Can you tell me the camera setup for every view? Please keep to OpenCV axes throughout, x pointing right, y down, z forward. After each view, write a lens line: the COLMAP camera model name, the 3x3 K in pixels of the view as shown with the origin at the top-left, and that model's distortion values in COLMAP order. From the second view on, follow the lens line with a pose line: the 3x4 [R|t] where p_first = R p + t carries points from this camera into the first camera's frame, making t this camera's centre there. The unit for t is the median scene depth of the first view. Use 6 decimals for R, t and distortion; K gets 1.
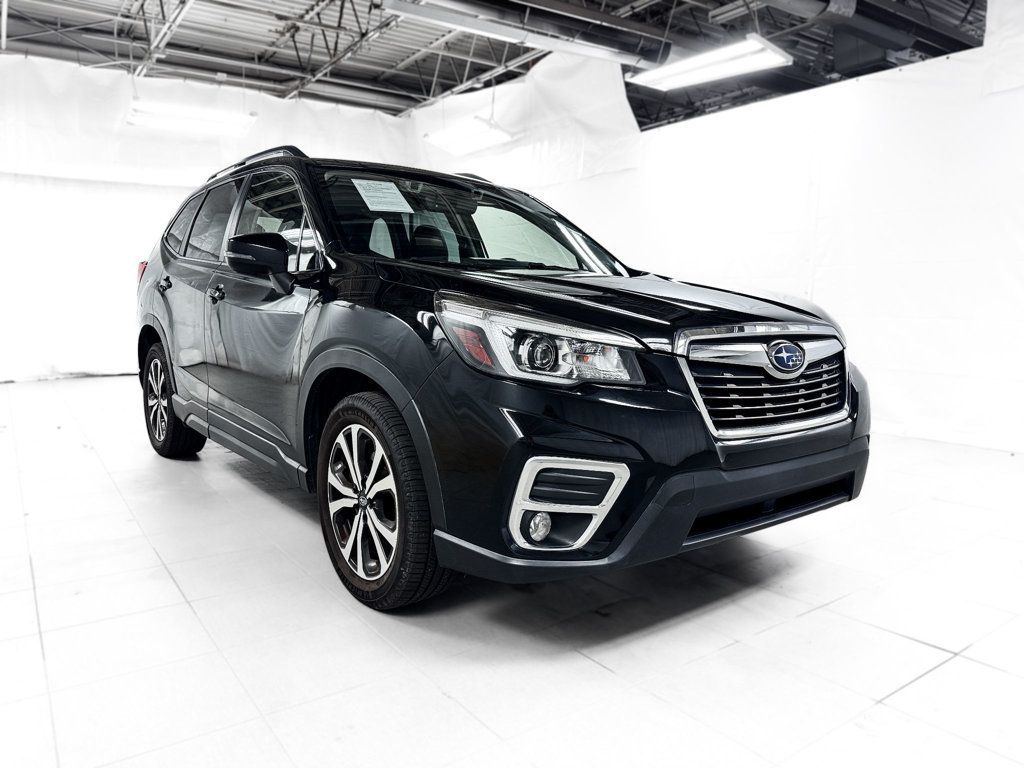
lens RADIAL K [[739.4, 0, 557.0], [0, 739.4, 396.8], [0, 0, 1]] dist [0.002597, -0.008098]
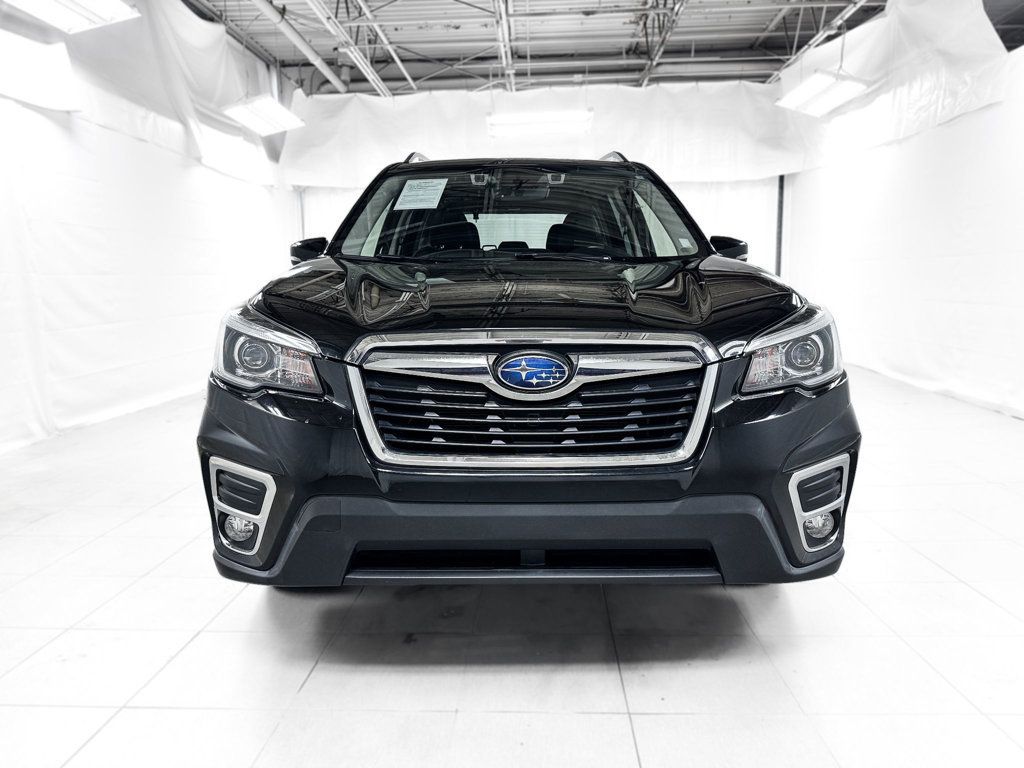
lens RADIAL K [[762.5, 0, 512.0], [0, 762.5, 384.0], [0, 0, 1]] dist [0.008449, -0.002392]
pose [[0.773696, 0.067897, -0.629909, 0.217717], [-0.065205, 0.997495, 0.027429, -0.016787], [0.630193, 0.019852, 0.776185, 0.099519]]
